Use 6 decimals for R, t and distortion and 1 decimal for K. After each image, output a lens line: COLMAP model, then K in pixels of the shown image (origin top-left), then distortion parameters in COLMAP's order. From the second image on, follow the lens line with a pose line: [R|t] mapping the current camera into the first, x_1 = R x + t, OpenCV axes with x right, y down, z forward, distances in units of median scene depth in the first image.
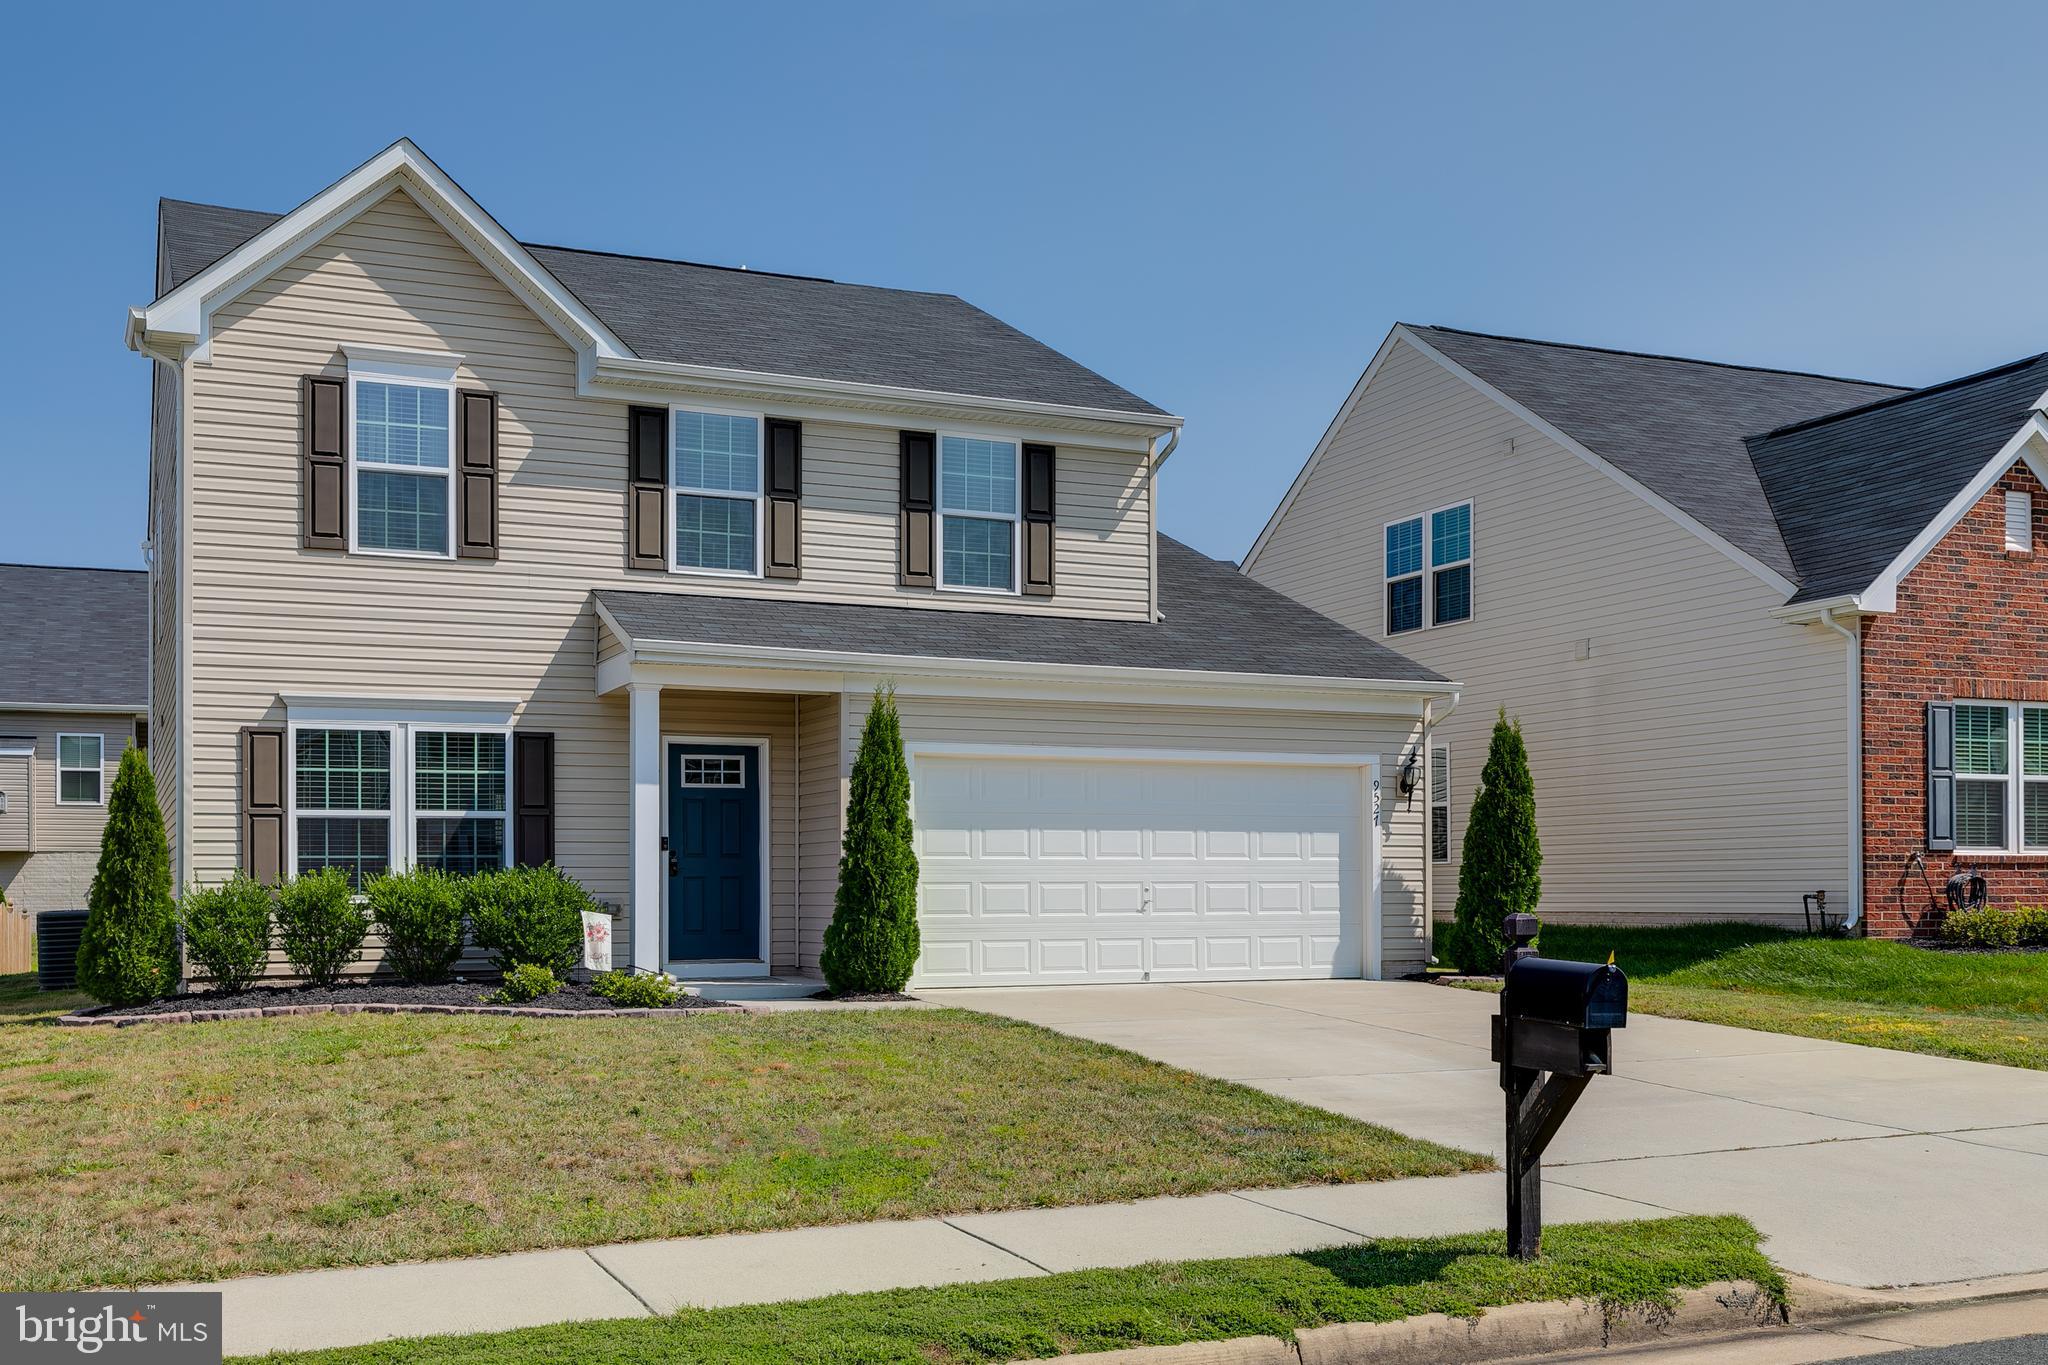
lens RADIAL K [[1783.8, 0, 954.6], [0, 1783.8, 863.7], [0, 0, 1]] dist [0.005061, 0.002460]
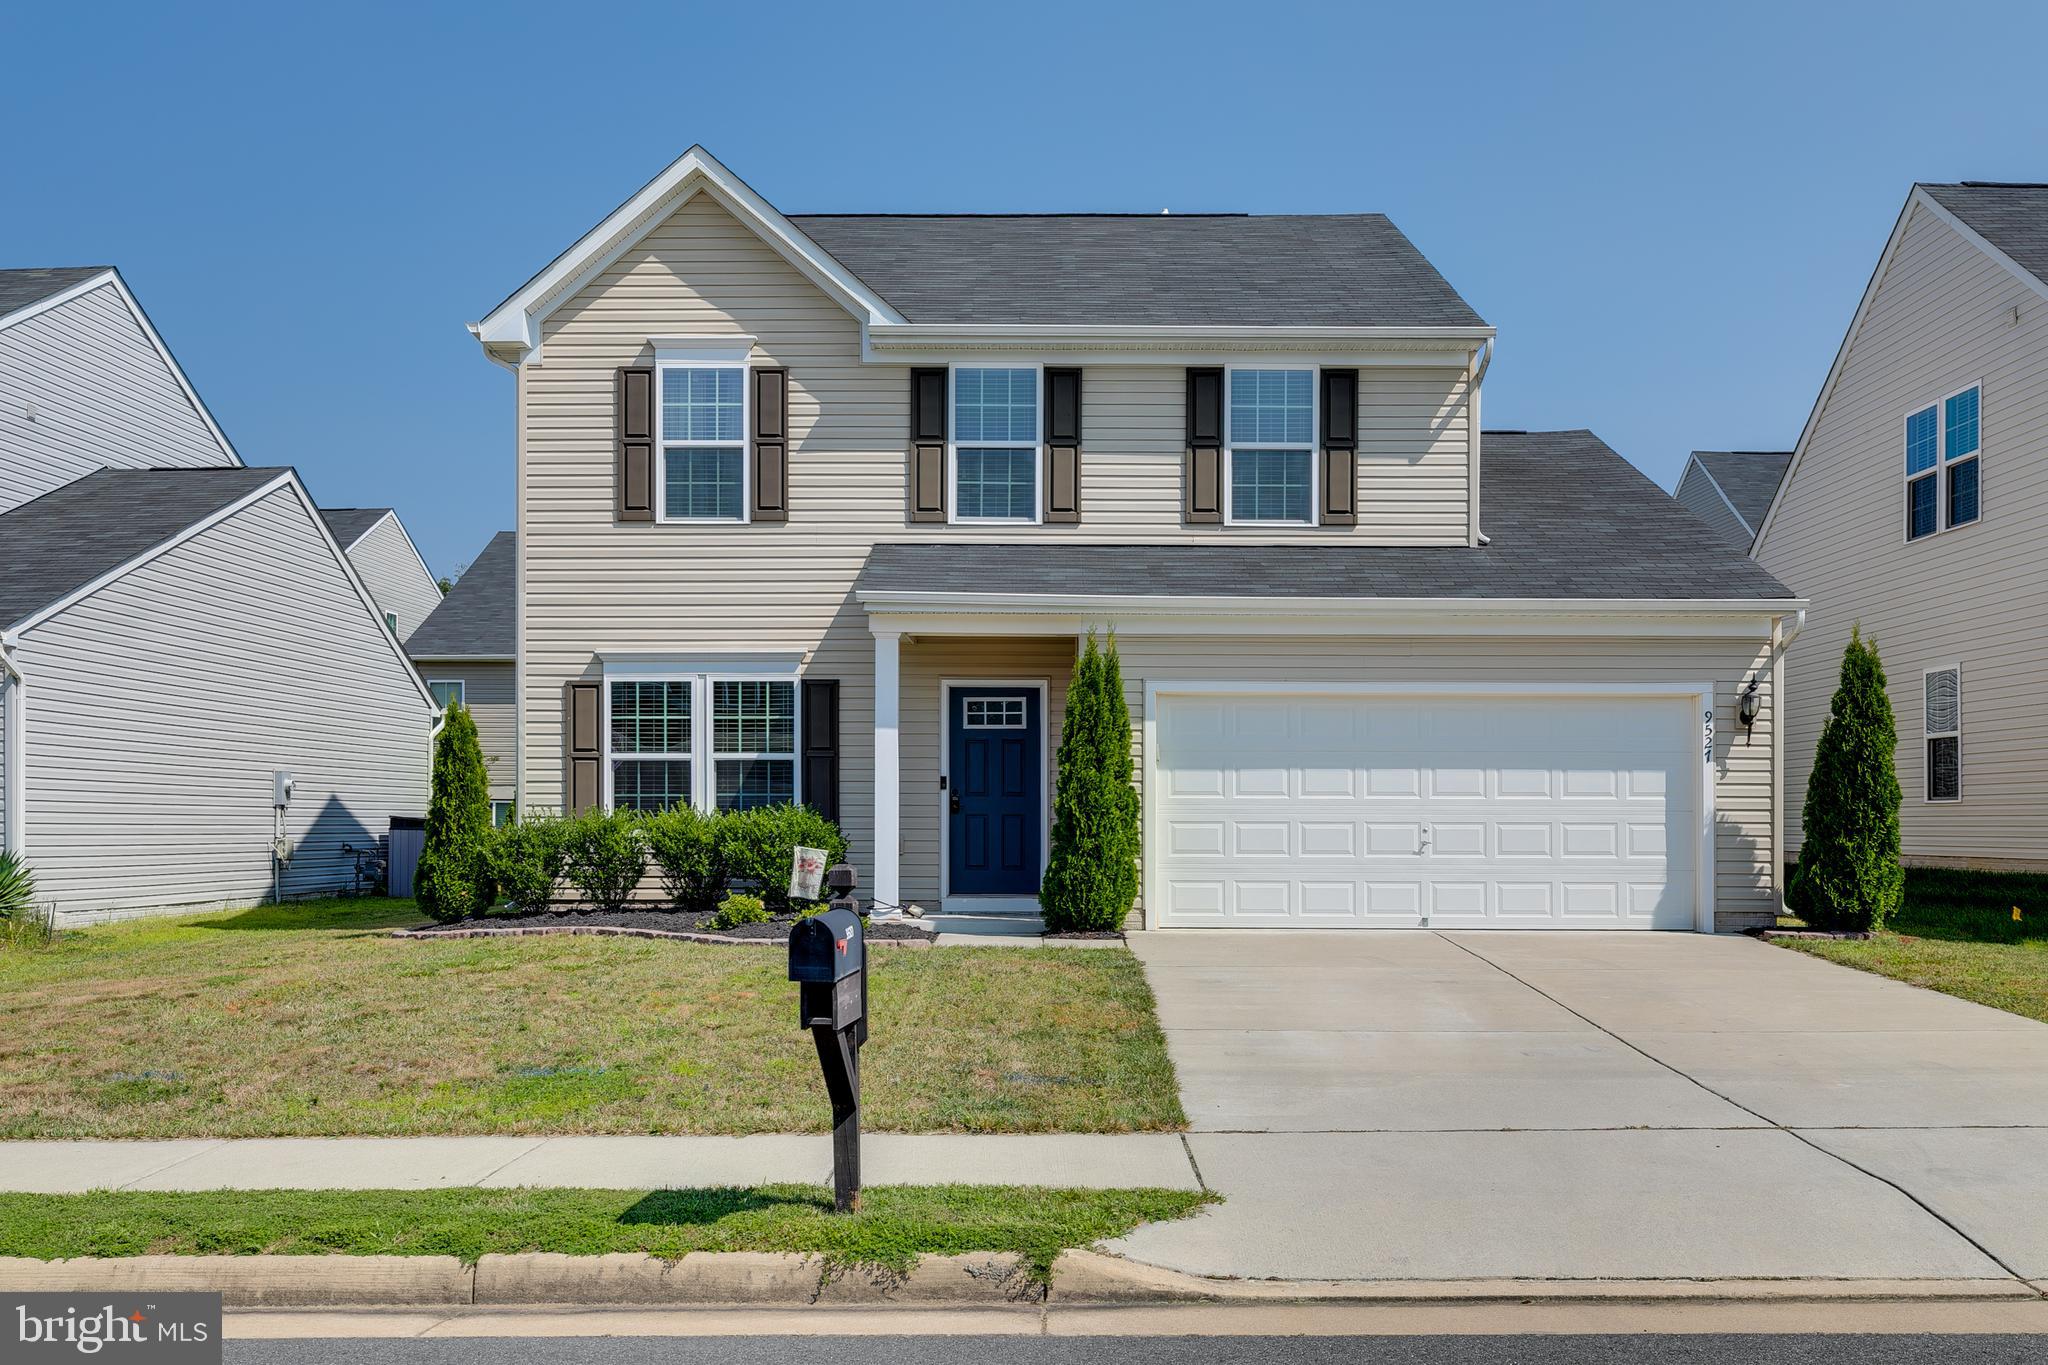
lens RADIAL K [[1812.5, 0, 1127.0], [0, 1812.5, 797.2], [0, 0, 1]] dist [0.007211, -0.002499]
pose [[0.932122, 0.002152, -0.362138, 0.331243], [-0.001893, 0.999998, 0.001069, -0.004200], [0.362139, -0.000311, 0.932124, 0.047123]]
